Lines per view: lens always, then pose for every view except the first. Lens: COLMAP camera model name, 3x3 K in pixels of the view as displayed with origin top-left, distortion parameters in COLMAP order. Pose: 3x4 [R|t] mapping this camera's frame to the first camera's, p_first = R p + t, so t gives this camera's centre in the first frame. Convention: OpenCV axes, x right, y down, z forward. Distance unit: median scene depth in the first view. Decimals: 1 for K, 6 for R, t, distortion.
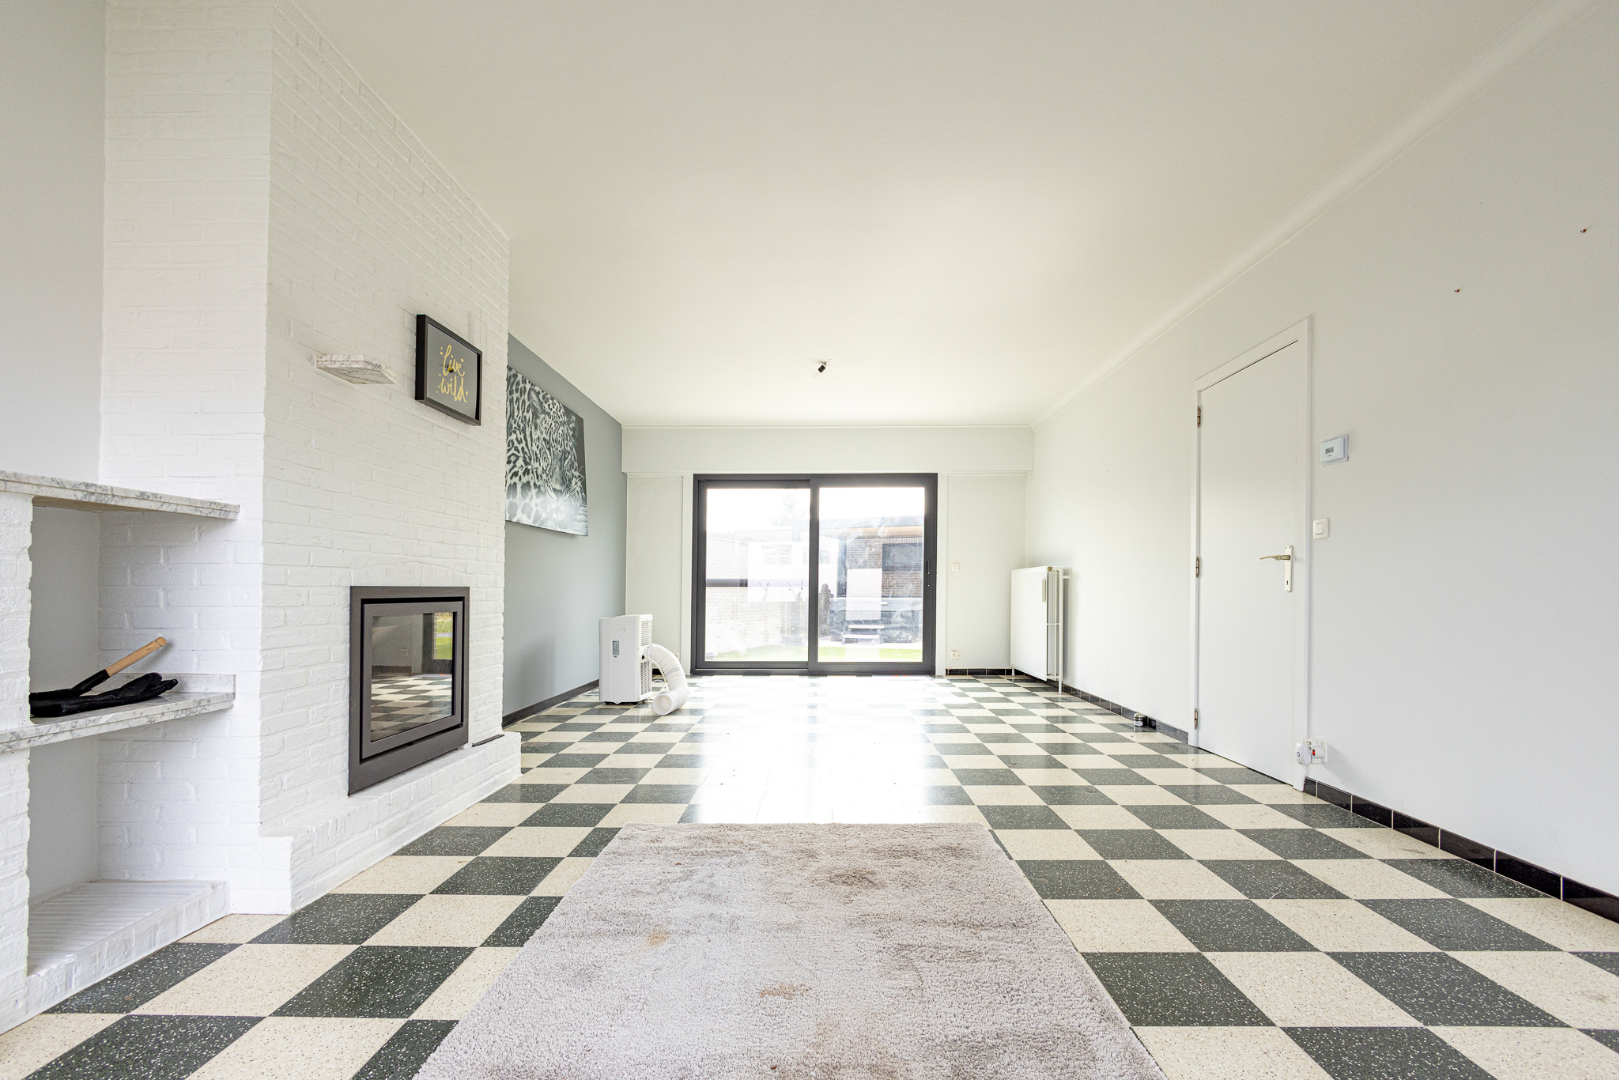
lens RADIAL K [[702.6, 0, 810.8], [0, 702.6, 574.9], [0, 0, 1]] dist [-0.001744, 0.000430]
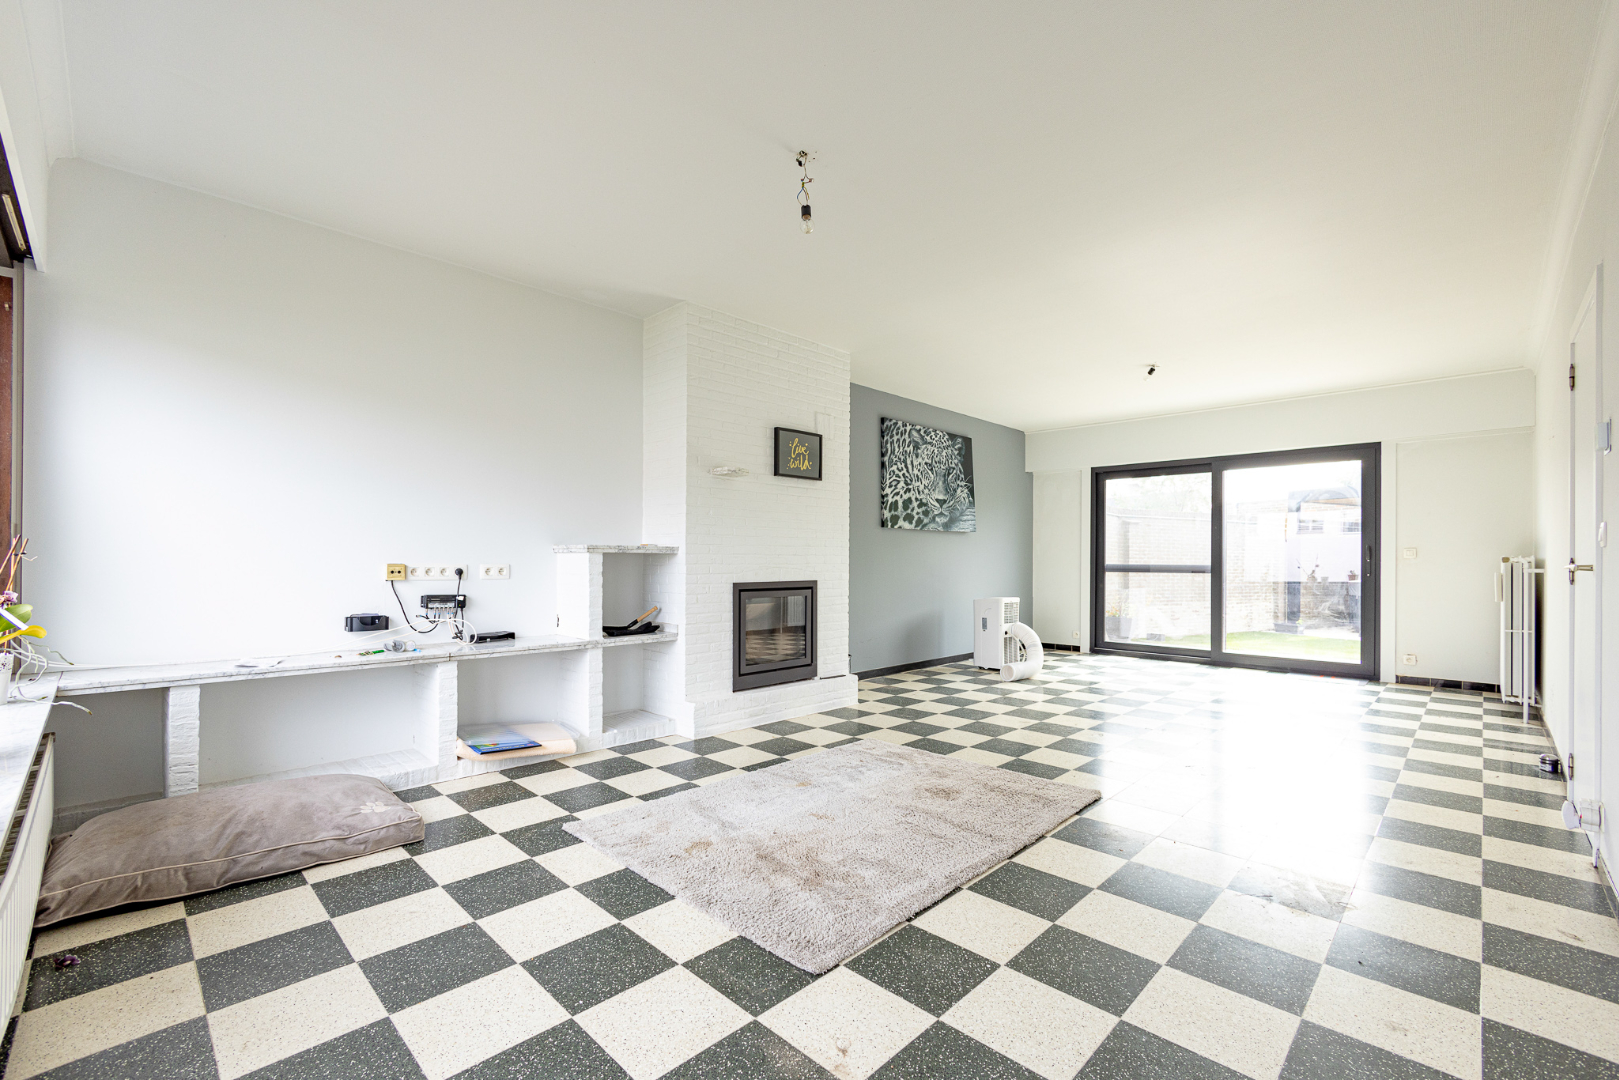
lens RADIAL K [[689.8, 0, 810.0], [0, 689.8, 541.1], [0, 0, 1]] dist [0.000034, 0.000320]
pose [[0.726388, -0.013995, -0.687142, 0.387522], [0.010037, 0.999902, -0.009755, -0.037797], [0.687212, 0.000189, 0.726457, -0.110527]]
